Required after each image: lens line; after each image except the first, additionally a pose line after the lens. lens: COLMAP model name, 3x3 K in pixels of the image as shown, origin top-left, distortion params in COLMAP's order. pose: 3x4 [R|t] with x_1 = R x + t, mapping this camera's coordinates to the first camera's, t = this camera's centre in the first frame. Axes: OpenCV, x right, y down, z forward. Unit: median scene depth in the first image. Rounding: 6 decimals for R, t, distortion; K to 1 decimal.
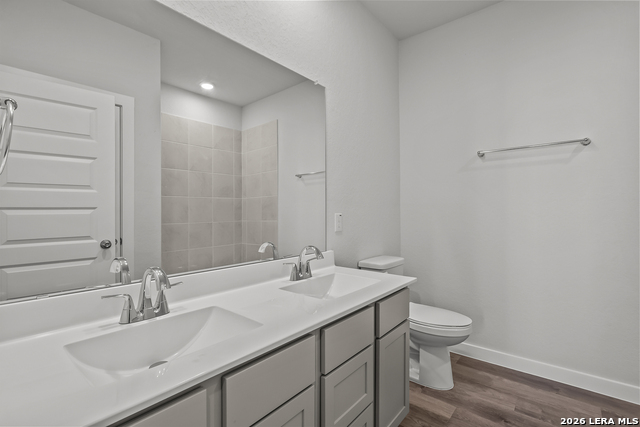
lens RADIAL K [[296.3, 0, 315.2], [0, 296.3, 211.8], [0, 0, 1]] dist [-0.005097, 0.001458]
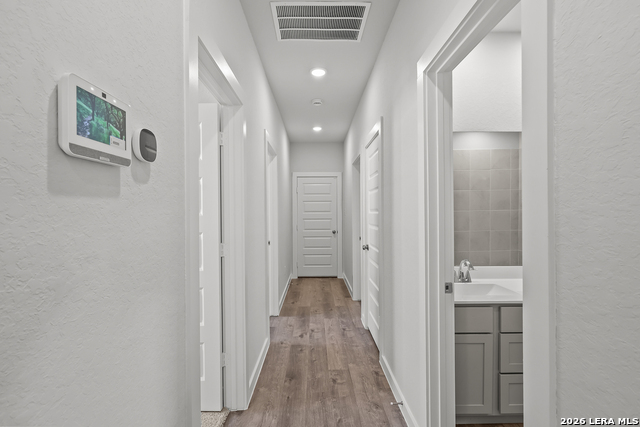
lens RADIAL K [[296.3, 0, 318.4], [0, 296.3, 214.2], [0, 0, 1]] dist [-0.005097, 0.001458]
pose [[0.660117, 0.011807, -0.751070, 0.096927], [-0.003820, 0.999916, 0.012361, -0.043771], [0.751153, -0.005291, 0.660107, -0.321287]]
